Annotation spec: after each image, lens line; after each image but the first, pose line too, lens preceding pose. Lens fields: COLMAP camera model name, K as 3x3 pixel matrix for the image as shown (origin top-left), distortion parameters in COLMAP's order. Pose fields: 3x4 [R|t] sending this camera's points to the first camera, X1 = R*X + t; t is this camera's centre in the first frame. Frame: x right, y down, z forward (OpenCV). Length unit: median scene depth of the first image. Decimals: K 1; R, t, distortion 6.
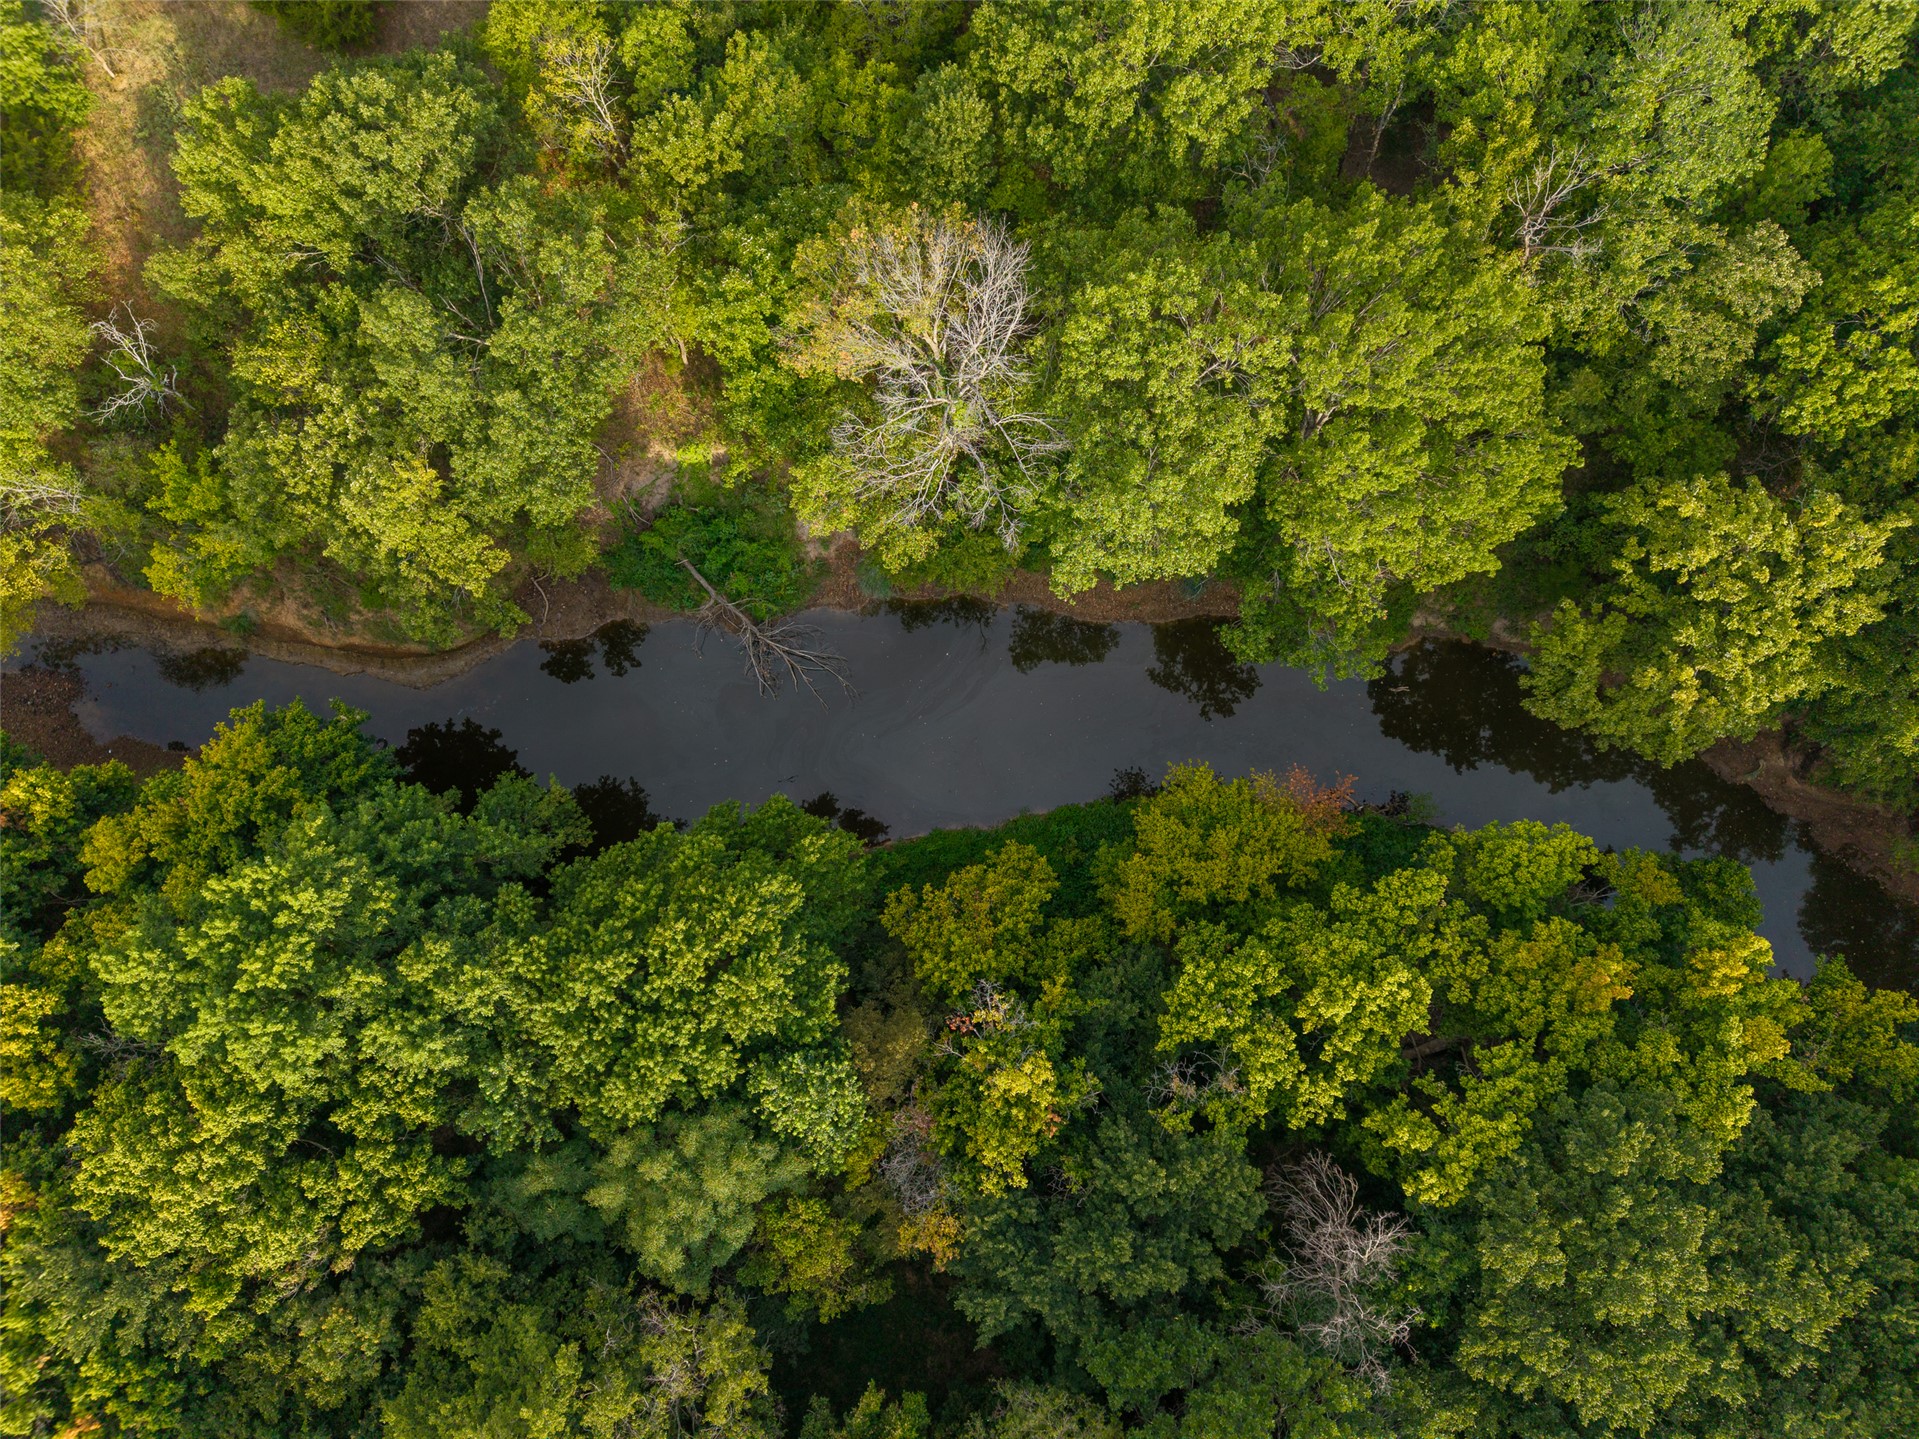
lens RADIAL K [[1286.3, 0, 969.5], [0, 1286.3, 736.9], [0, 0, 1]] dist [0.025280, -0.018623]
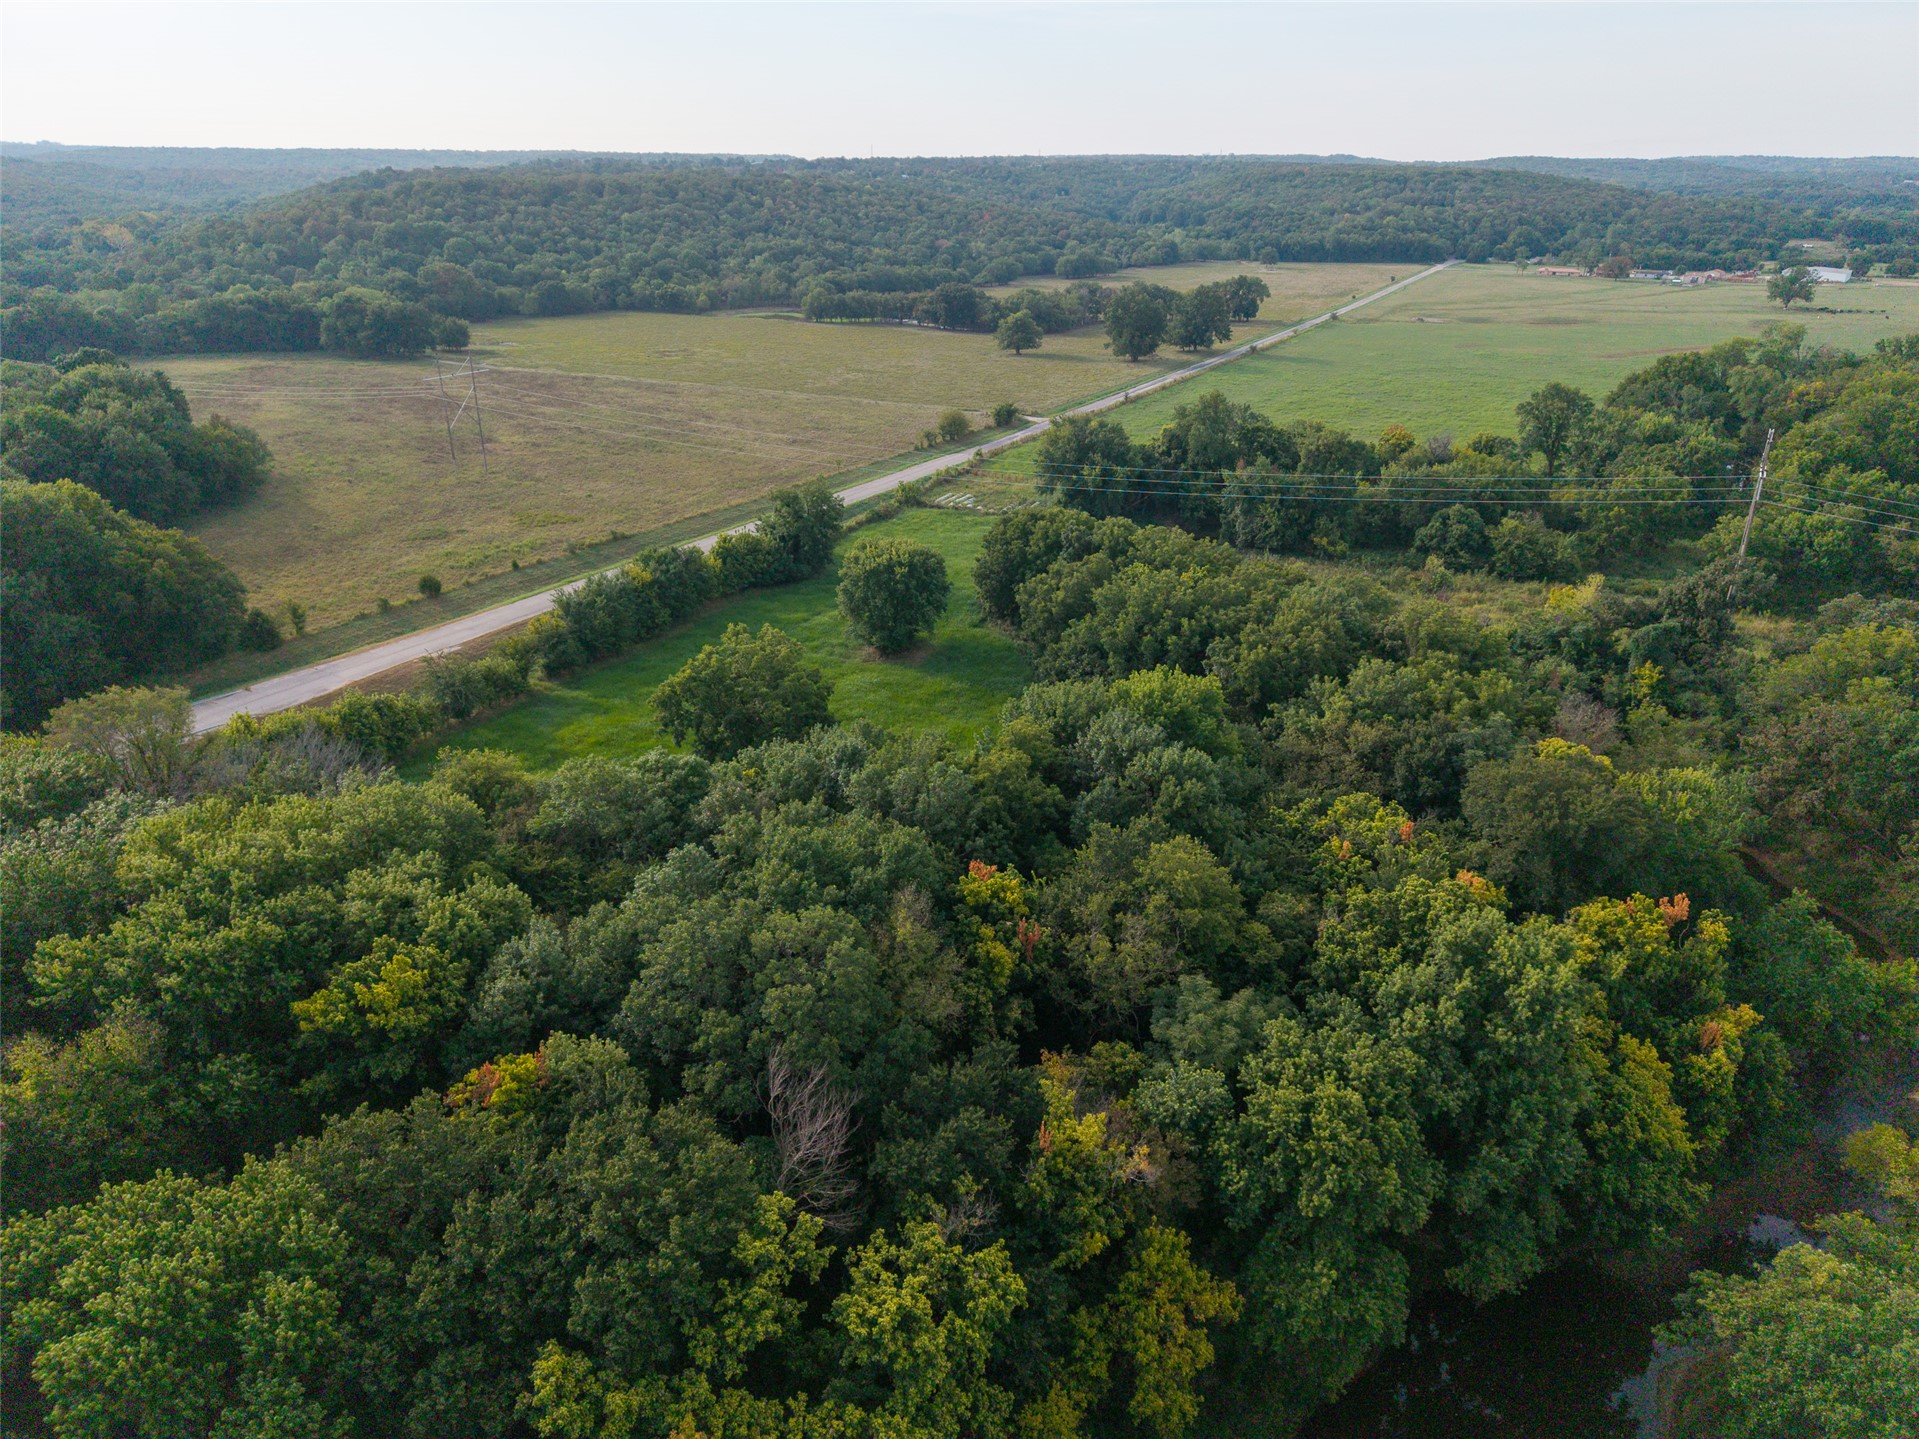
lens RADIAL K [[1325.7, 0, 934.7], [0, 1325.7, 722.5], [0, 0, 1]] dist [0.022241, -0.016037]
pose [[-0.814776, 0.207118, -0.541518, 0.791027], [-0.579671, -0.273319, 0.767644, -0.545759], [0.010986, 0.939361, 0.342754, 0.141243]]
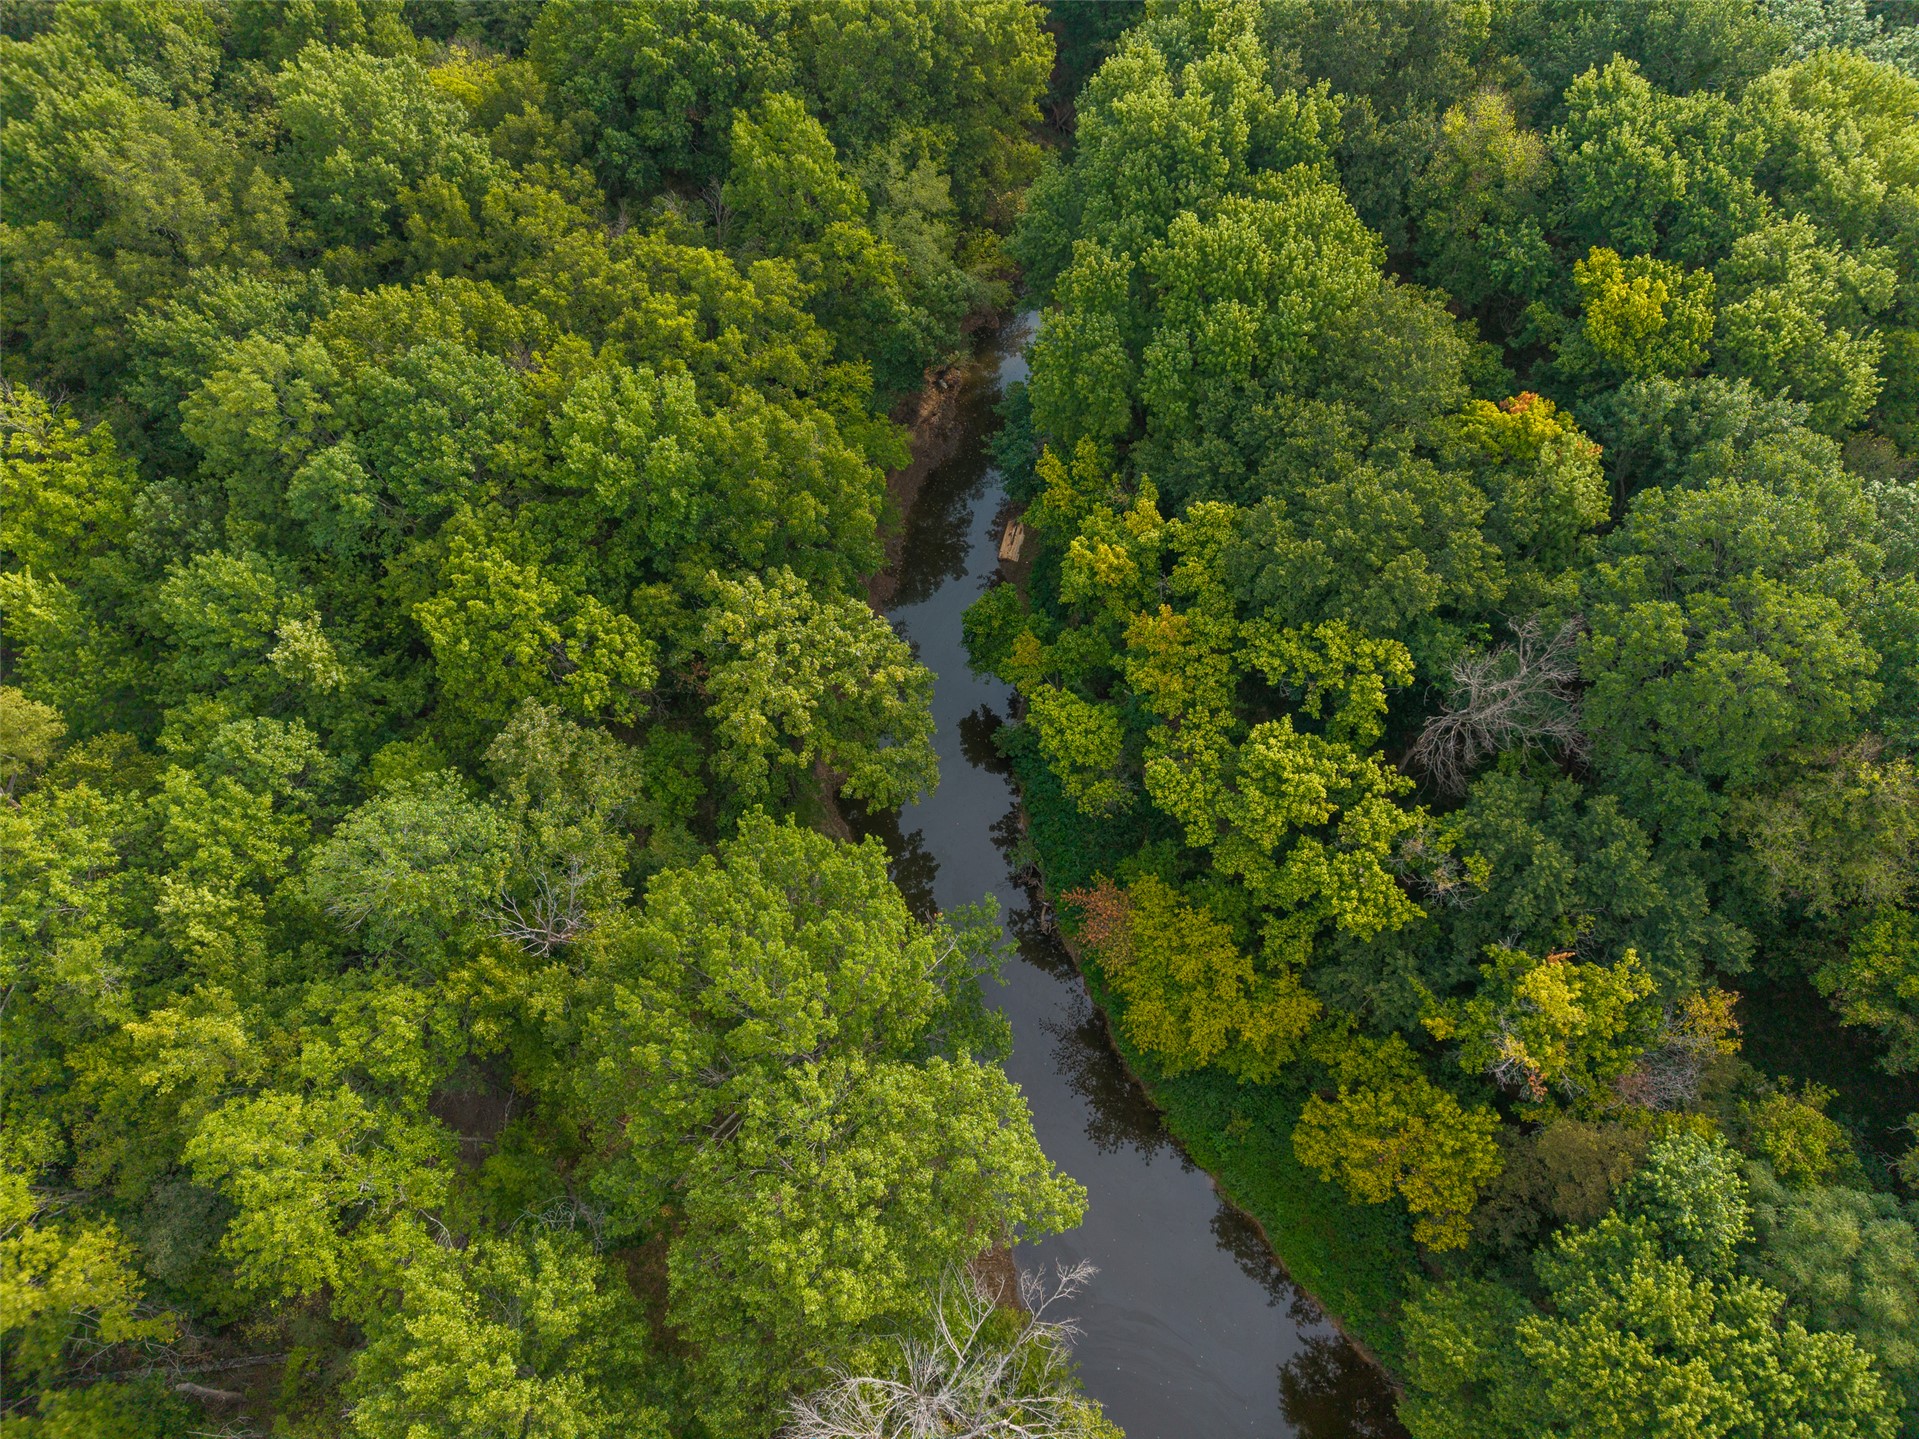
lens RADIAL K [[1281.9, 0, 977.8], [0, 1281.9, 725.7], [0, 0, 1]] dist [0.021850, -0.012367]
pose [[-0.452631, -0.767248, 0.454374, -0.050948], [0.889357, -0.351542, 0.292339, -0.354276], [-0.064565, 0.536422, 0.841476, 0.044899]]
